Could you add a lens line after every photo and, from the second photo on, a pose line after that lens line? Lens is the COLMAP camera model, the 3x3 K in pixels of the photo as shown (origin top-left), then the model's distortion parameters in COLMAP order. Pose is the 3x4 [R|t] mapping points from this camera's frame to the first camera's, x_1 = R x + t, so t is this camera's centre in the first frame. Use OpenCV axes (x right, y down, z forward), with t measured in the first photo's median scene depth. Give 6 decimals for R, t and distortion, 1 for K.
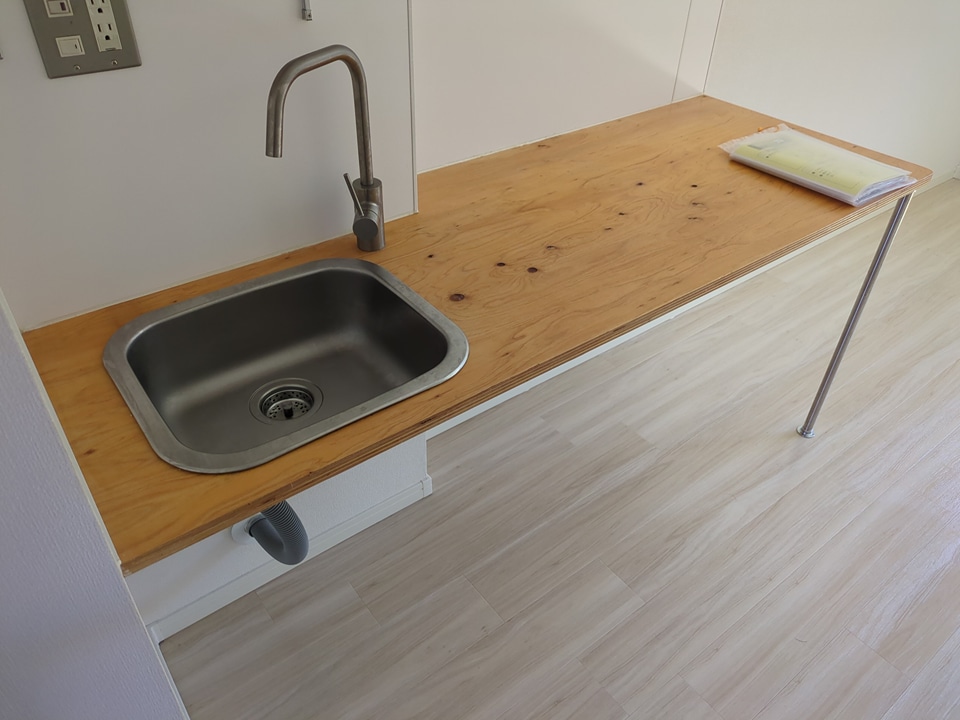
lens RADIAL K [[723.7, 0, 476.2], [0, 723.7, 351.1], [0, 0, 1]] dist [0.015572, -0.003703]
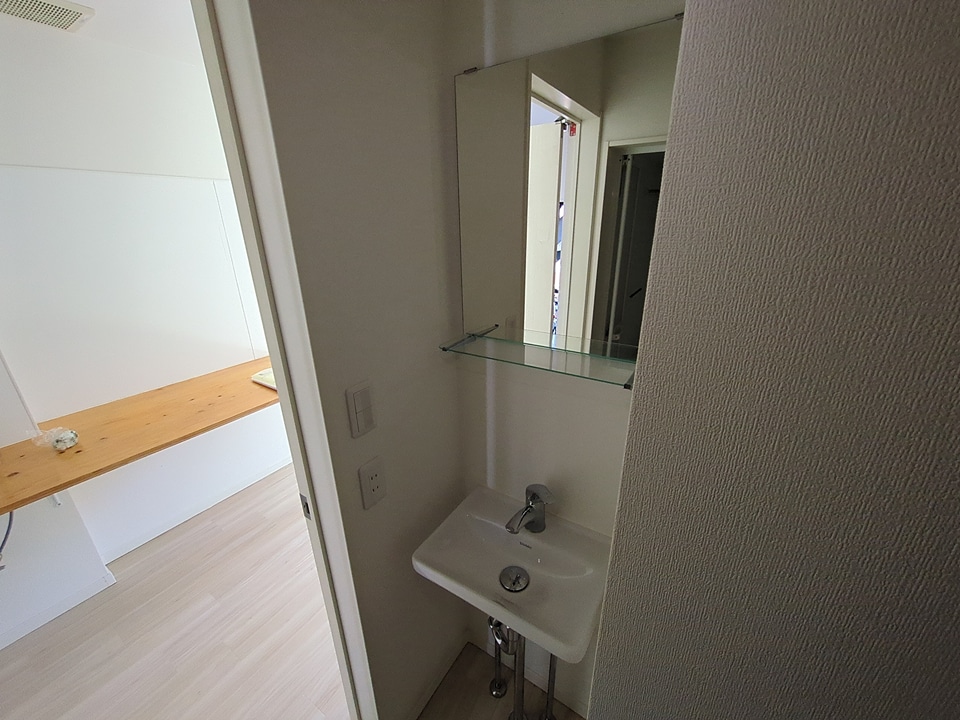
lens RADIAL K [[380.7, 0, 480.0], [0, 380.7, 360.0], [0, 0, 1]] dist [0.000770, 0.000251]
pose [[0.942598, -0.156576, 0.294947, 0.696506], [0.234748, 0.938878, -0.251797, 0.149746], [-0.237493, 0.306582, 0.921740, -0.310676]]
